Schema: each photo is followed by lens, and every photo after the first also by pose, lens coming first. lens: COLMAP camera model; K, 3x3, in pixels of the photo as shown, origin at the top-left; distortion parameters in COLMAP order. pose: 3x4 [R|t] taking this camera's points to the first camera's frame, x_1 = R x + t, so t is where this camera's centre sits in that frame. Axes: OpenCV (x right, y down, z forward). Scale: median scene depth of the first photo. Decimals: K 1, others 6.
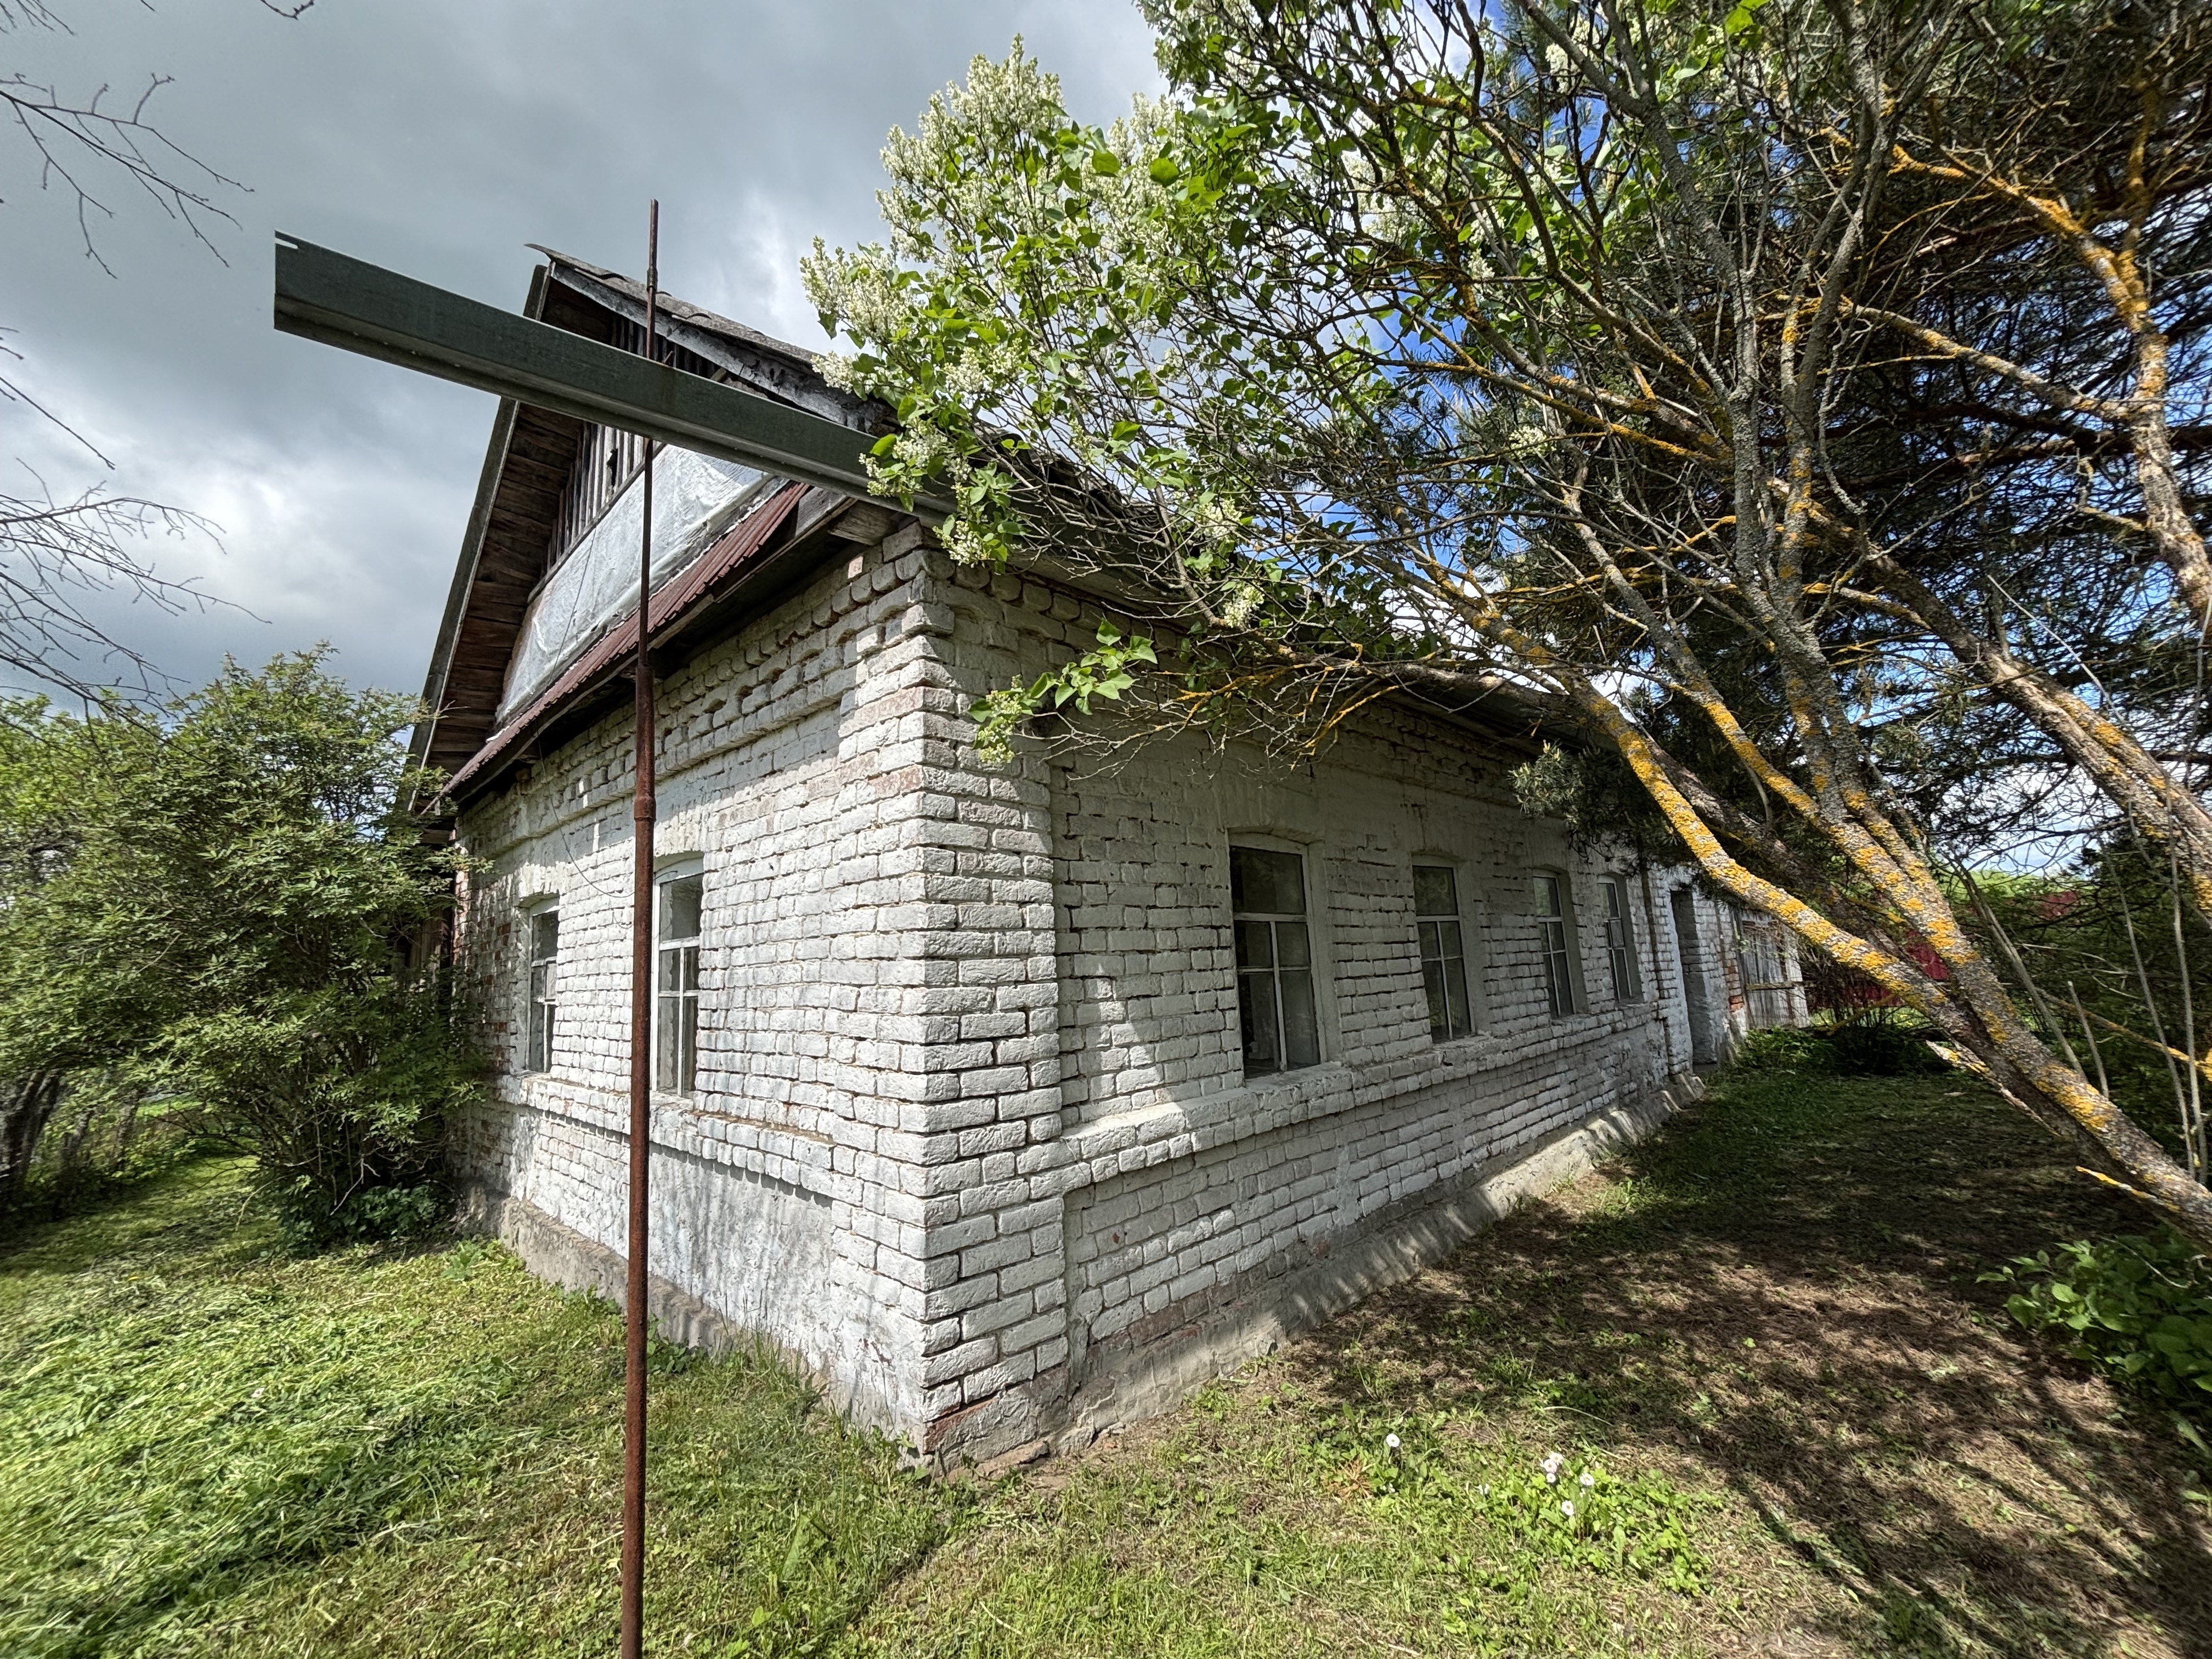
lens RADIAL K [[886.4, 0, 1109.4], [0, 886.4, 830.5], [0, 0, 1]] dist [0.000719, -0.000694]
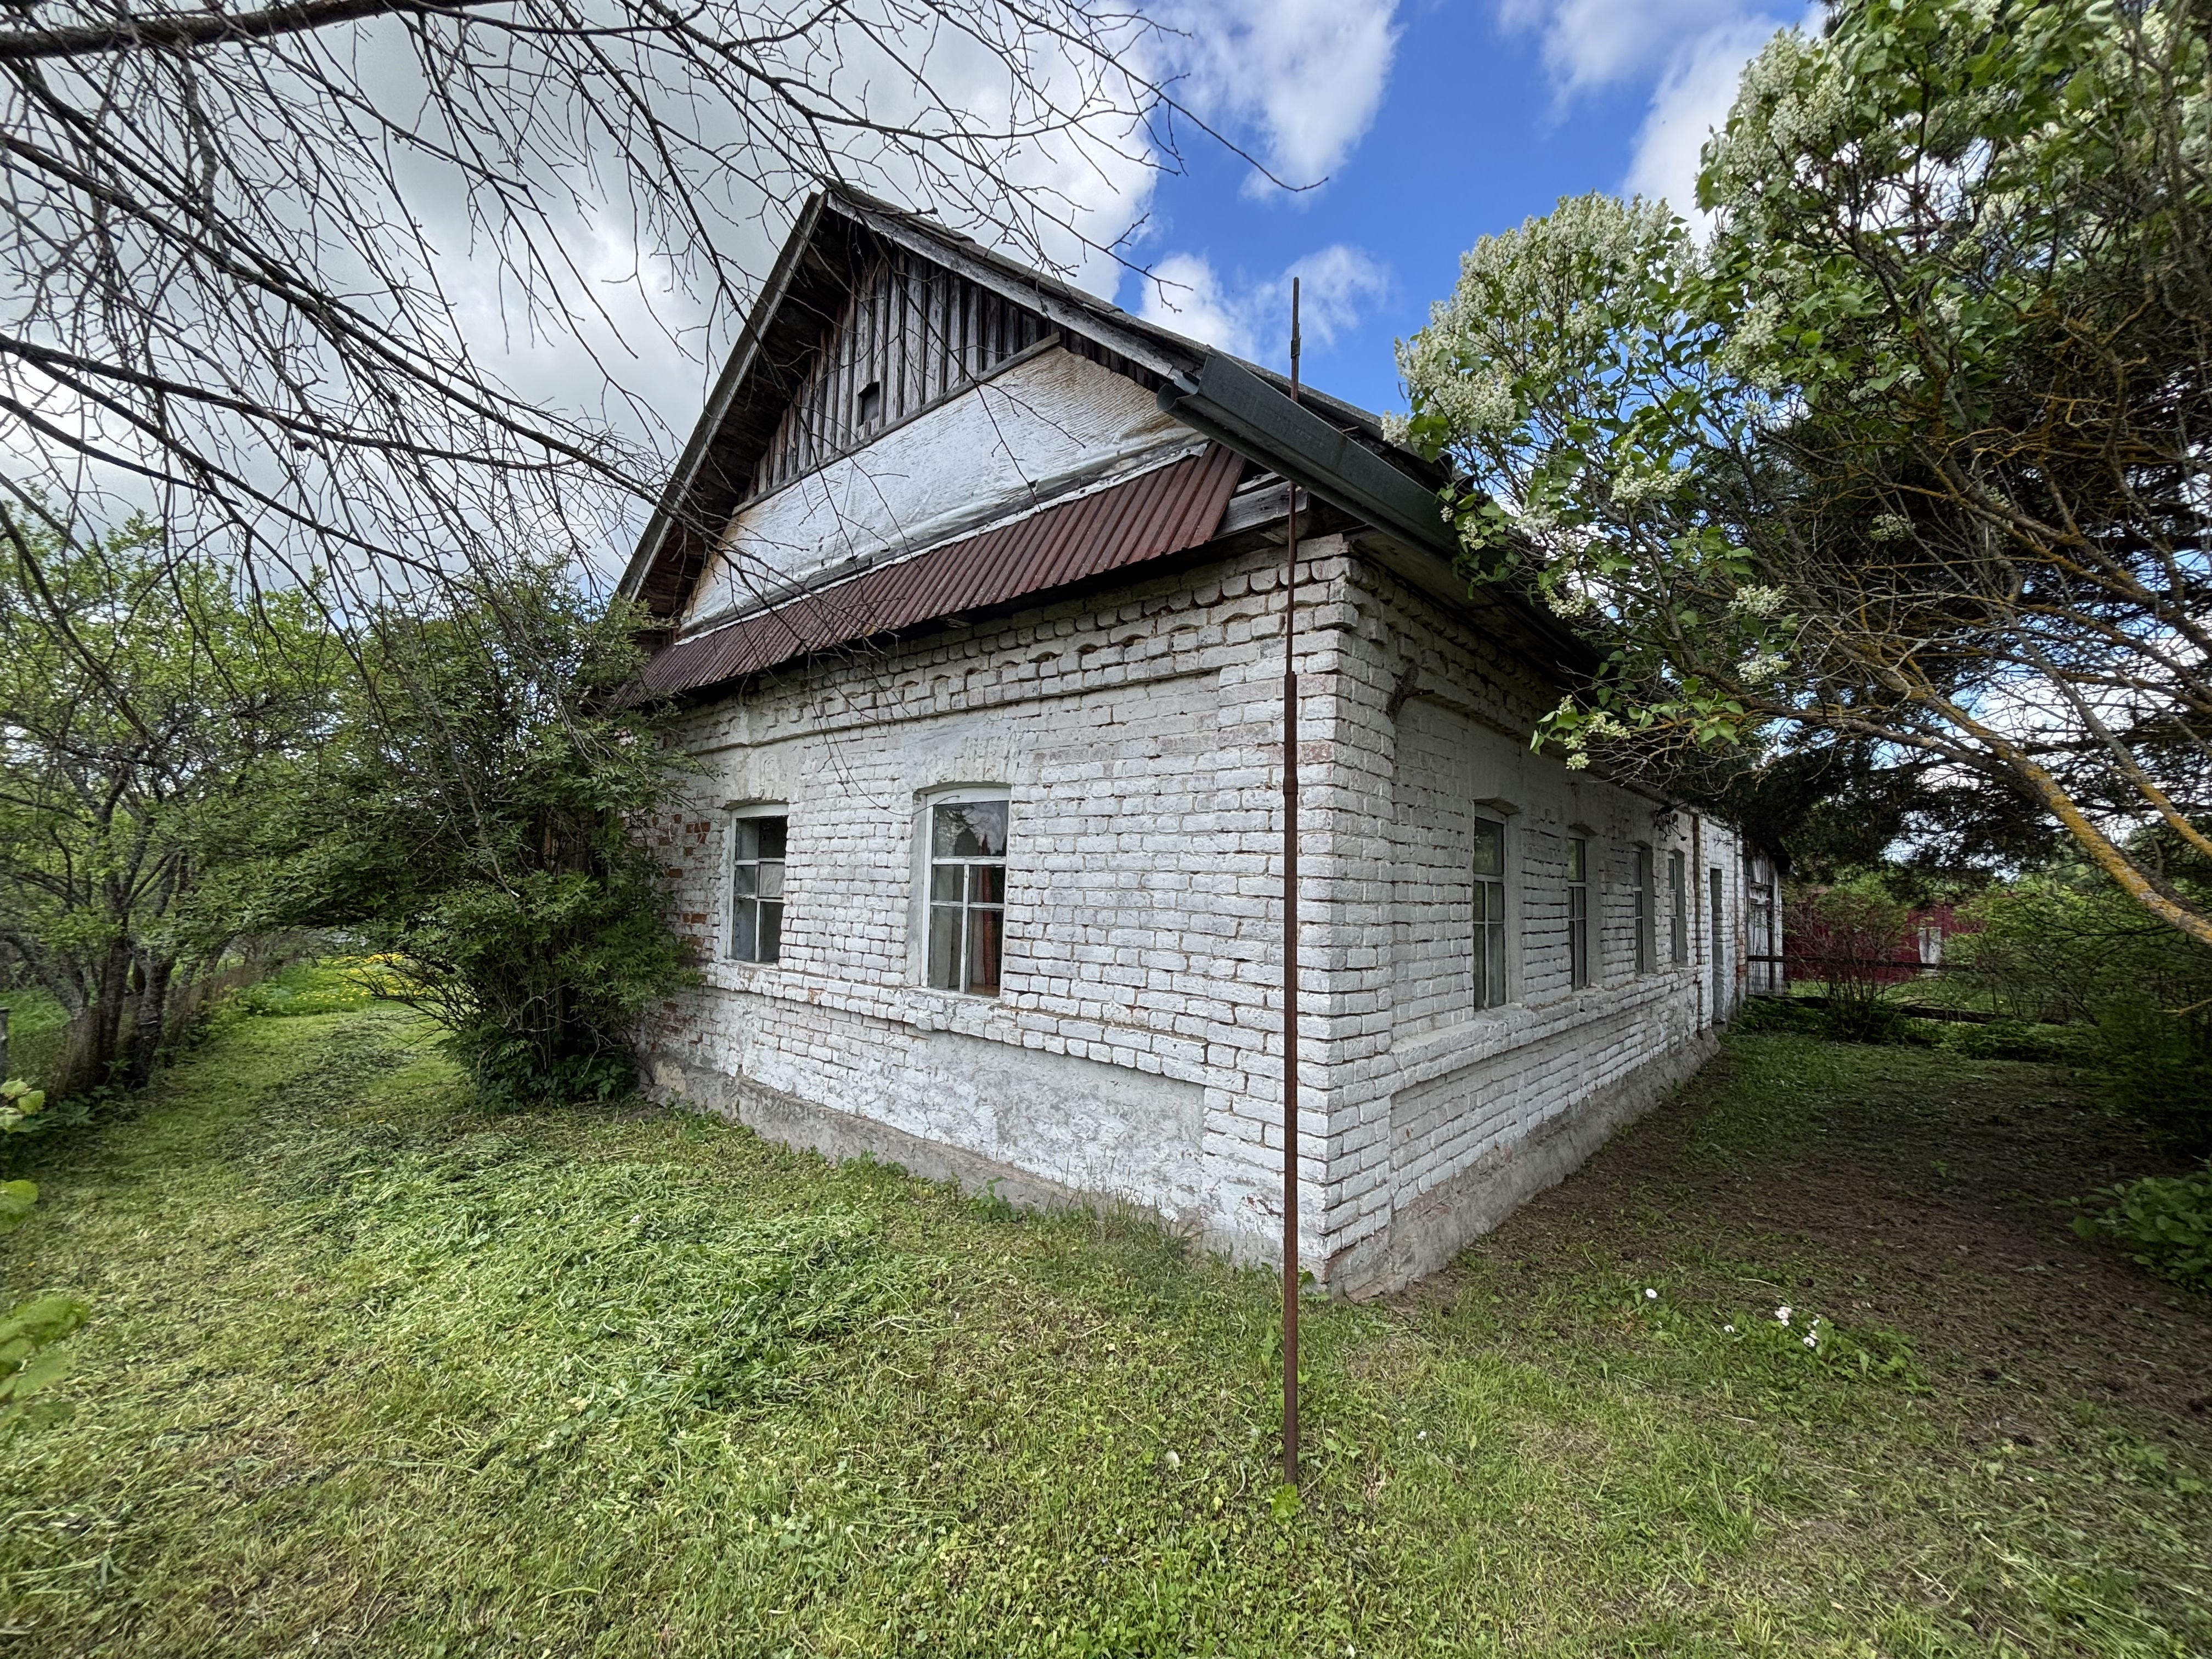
lens RADIAL K [[886.4, 0, 1101.1], [0, 886.4, 825.5], [0, 0, 1]] dist [0.000719, -0.000694]
pose [[0.995441, 0.078326, 0.054421, -0.468068], [-0.082474, 0.993481, 0.078702, -0.024019], [-0.047902, -0.082832, 0.995412, -0.153858]]
